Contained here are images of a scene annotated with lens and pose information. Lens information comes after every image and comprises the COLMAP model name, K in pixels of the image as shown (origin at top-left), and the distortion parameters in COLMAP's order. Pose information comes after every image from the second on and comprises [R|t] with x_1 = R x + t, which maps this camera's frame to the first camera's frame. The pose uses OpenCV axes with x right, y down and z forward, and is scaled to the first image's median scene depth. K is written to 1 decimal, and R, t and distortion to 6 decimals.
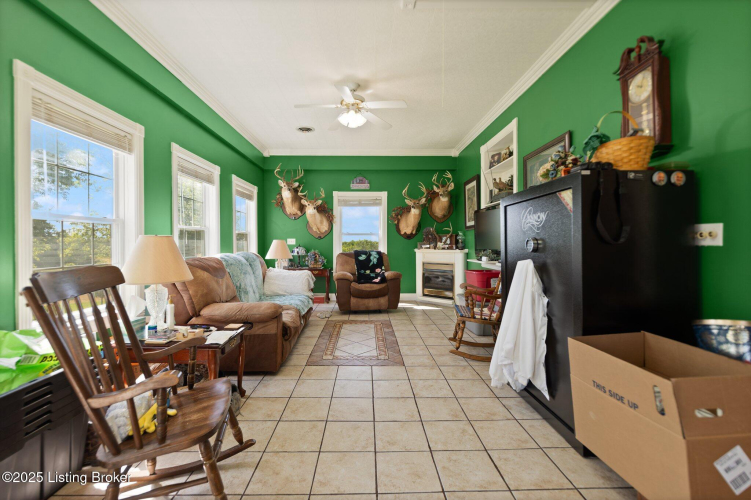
lens RADIAL K [[328.7, 0, 371.7], [0, 328.7, 243.8], [0, 0, 1]] dist [0.000376, 0.000141]
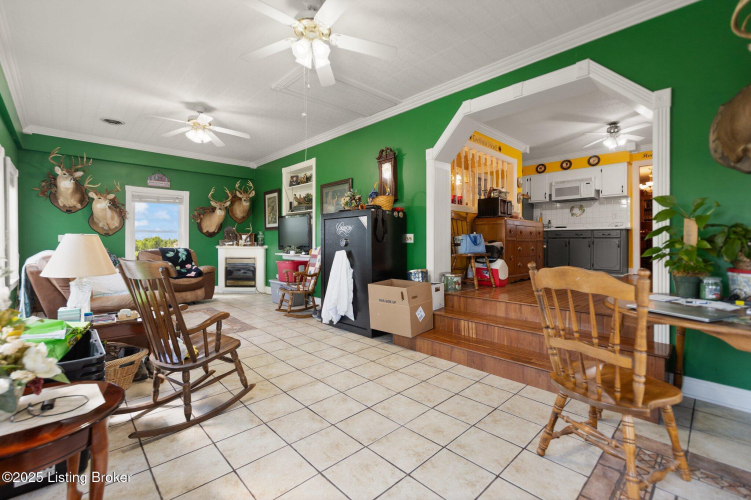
lens RADIAL K [[328.7, 0, 375.6], [0, 328.7, 245.5], [0, 0, 1]] dist [0.000376, 0.000141]
pose [[0.727641, -0.008087, 0.685910, -0.267102], [-0.001821, 0.999904, 0.013720, -0.002289], [-0.685955, -0.011232, 0.727557, -0.195403]]
